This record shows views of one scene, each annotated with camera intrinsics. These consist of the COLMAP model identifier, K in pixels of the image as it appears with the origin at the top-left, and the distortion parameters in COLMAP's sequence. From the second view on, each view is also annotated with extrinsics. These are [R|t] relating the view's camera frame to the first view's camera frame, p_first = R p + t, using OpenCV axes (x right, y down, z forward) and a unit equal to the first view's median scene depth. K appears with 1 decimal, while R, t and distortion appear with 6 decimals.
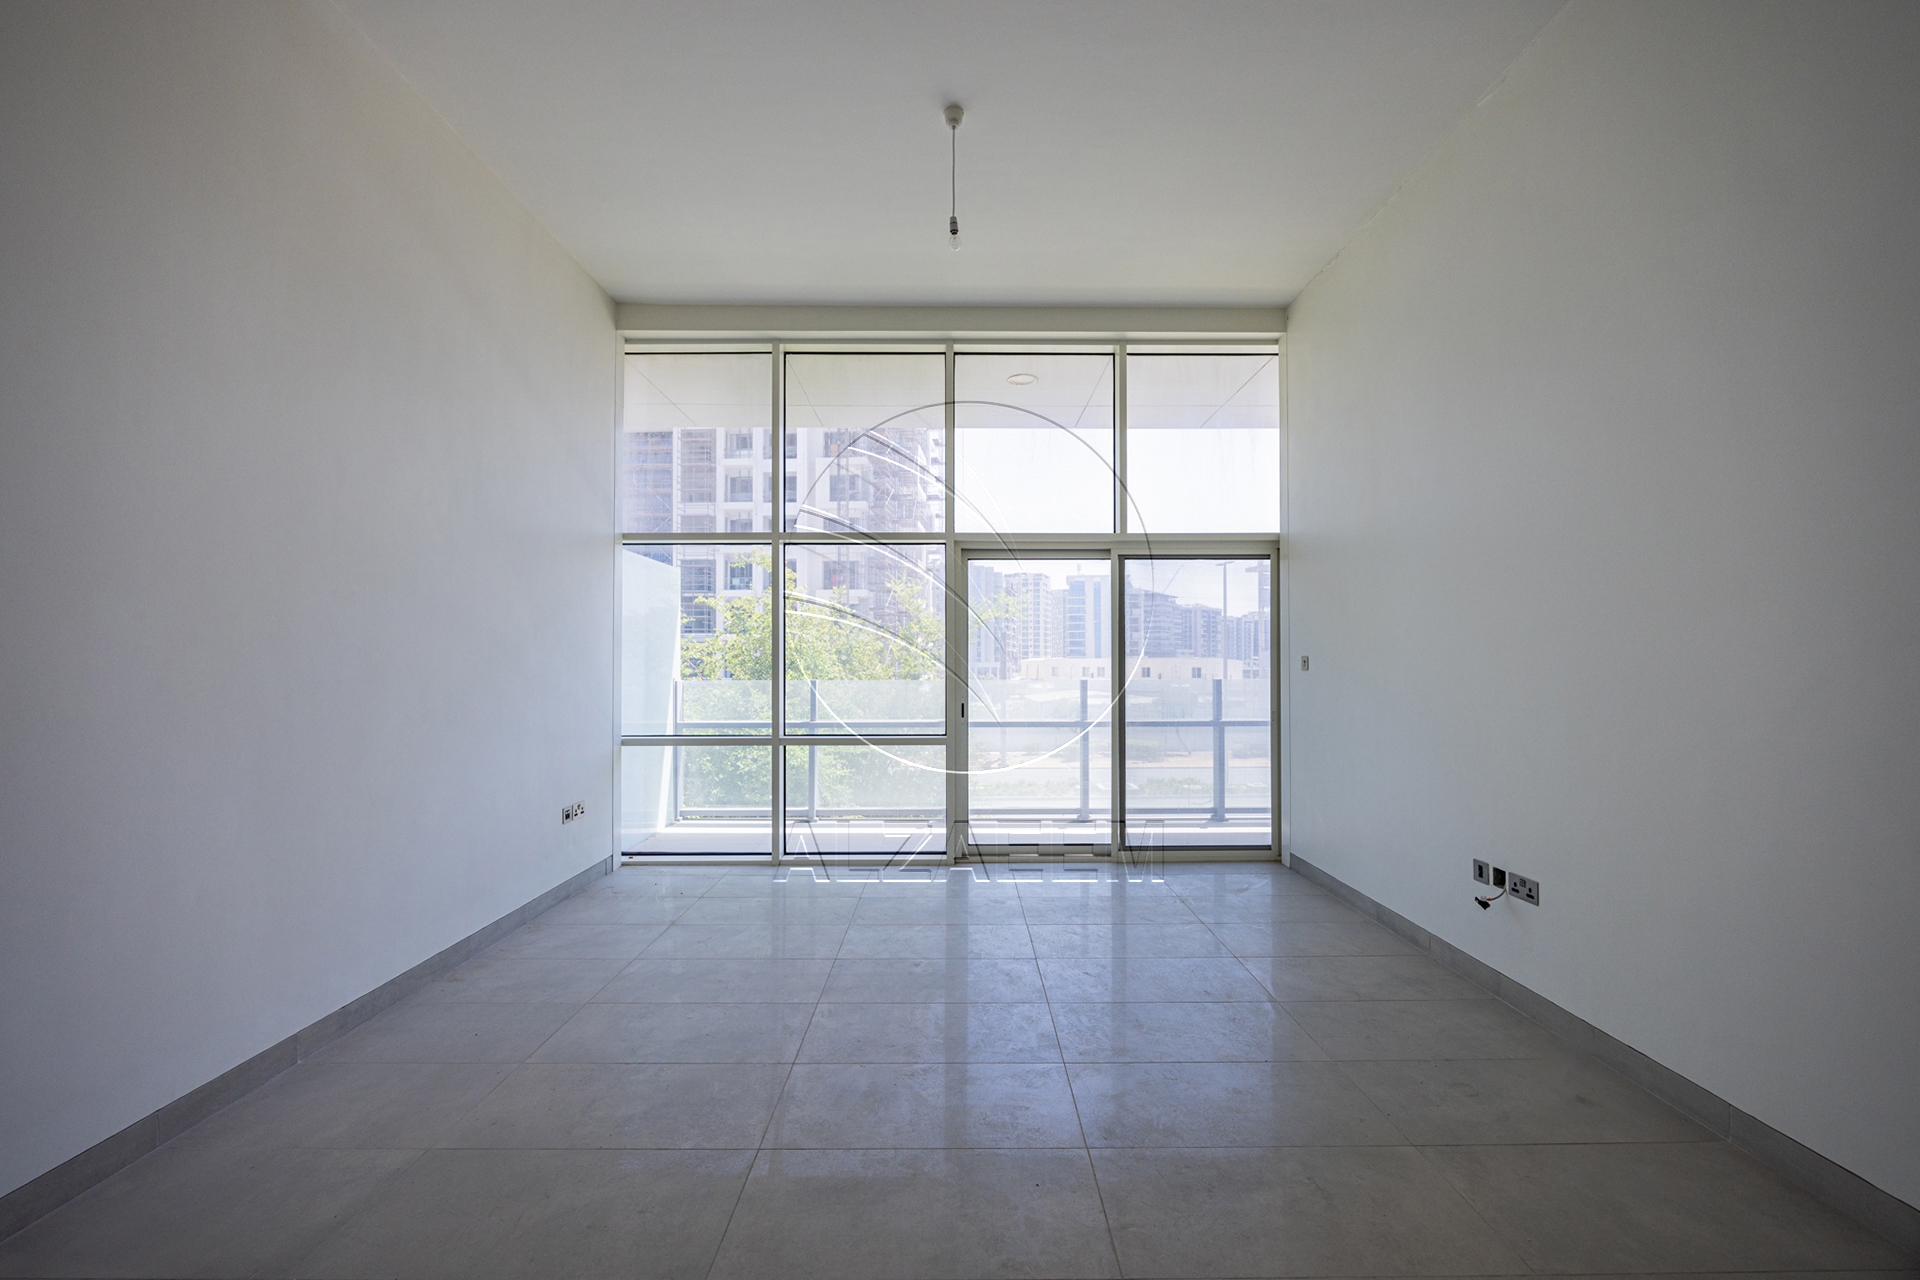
lens RADIAL K [[776.2, 0, 965.4], [0, 776.2, 651.2], [0, 0, 1]] dist [0.000080, 0.000662]
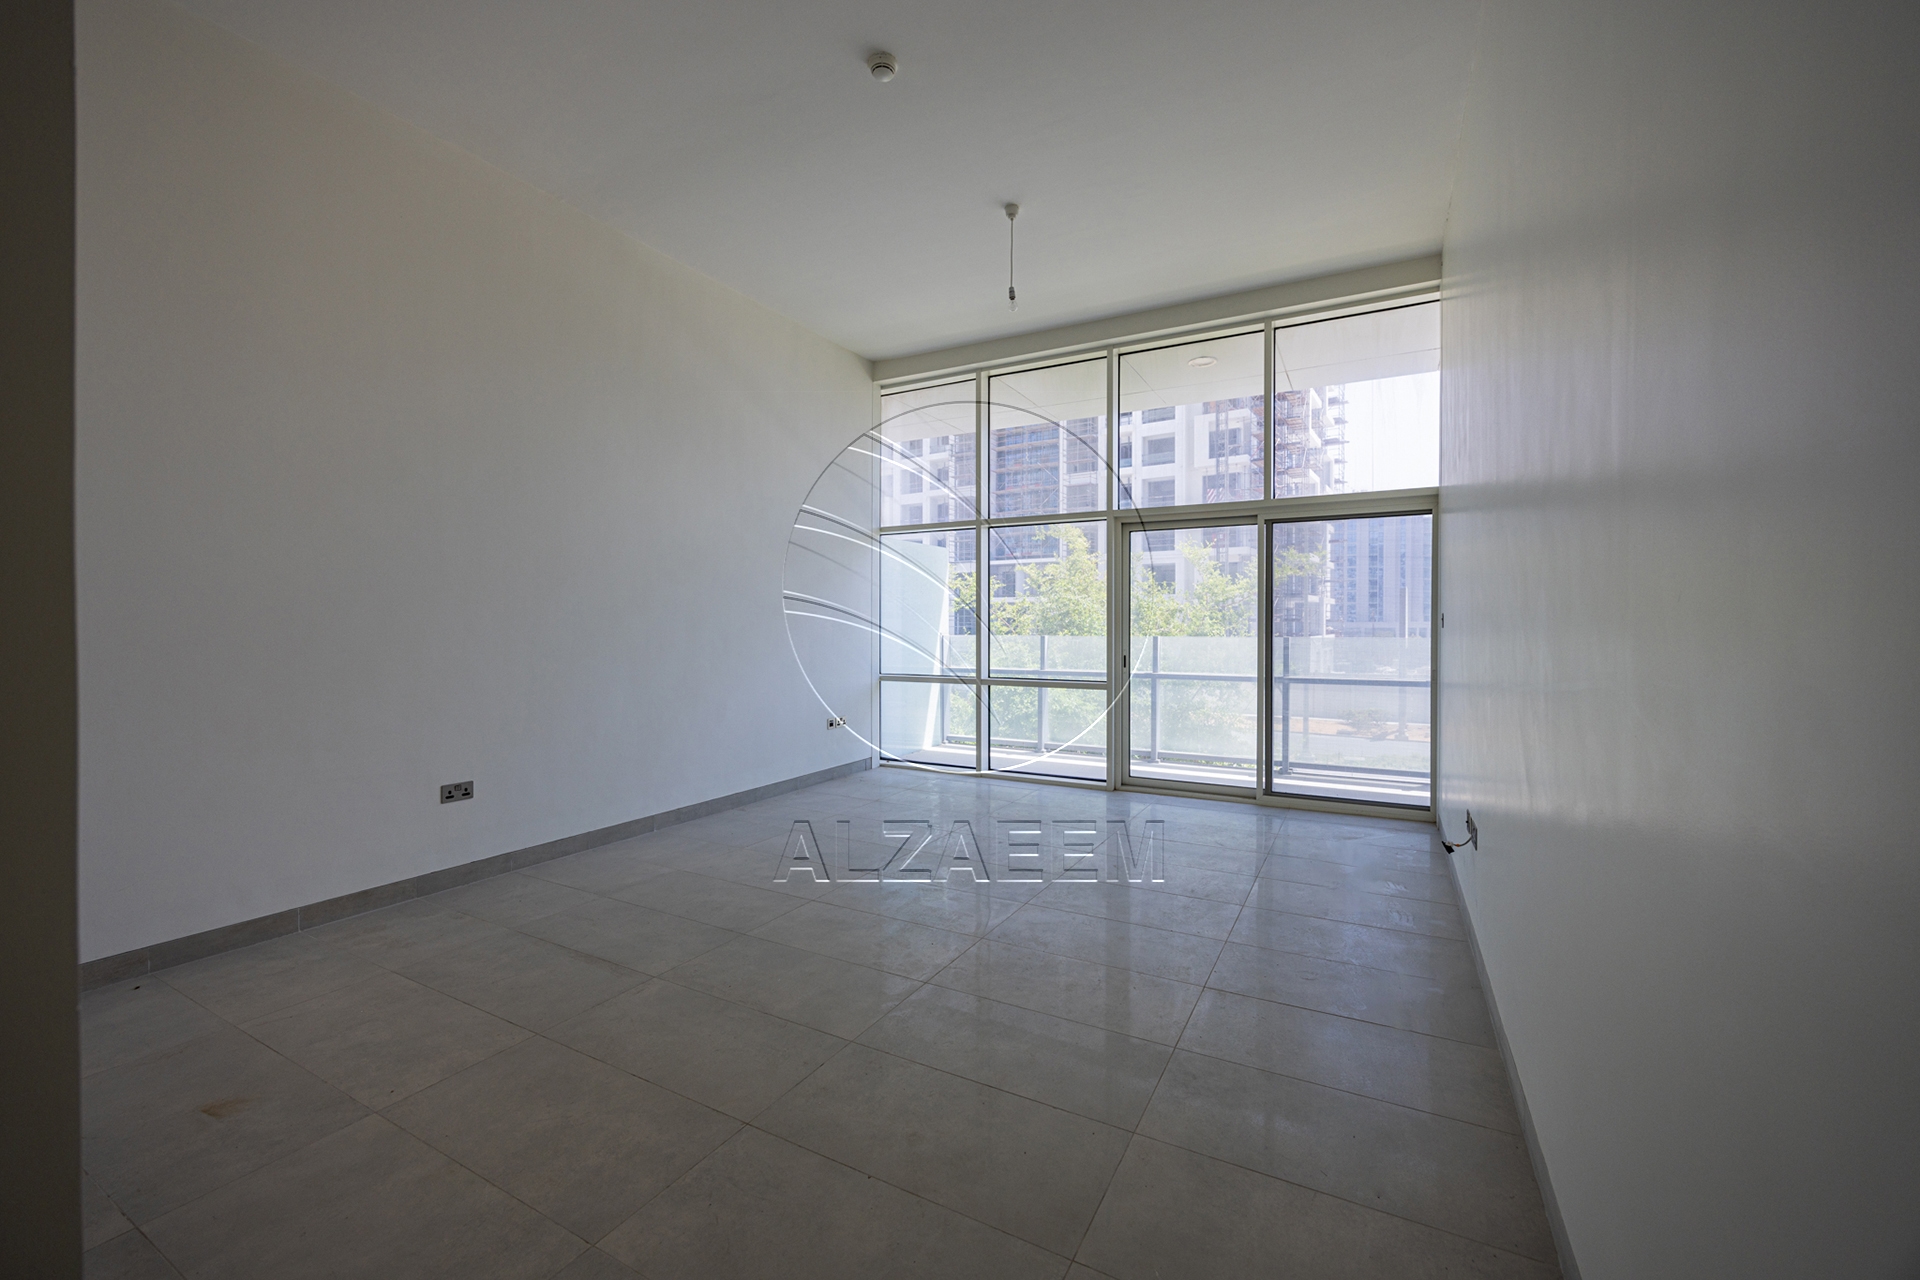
lens RADIAL K [[776.2, 0, 966.8], [0, 776.2, 630.8], [0, 0, 1]] dist [0.000080, 0.000662]
pose [[0.873722, 0.004685, -0.486403, 0.358576], [0.007565, 0.999702, 0.023218, 0.000207], [0.486367, -0.023966, 0.873426, -0.136615]]
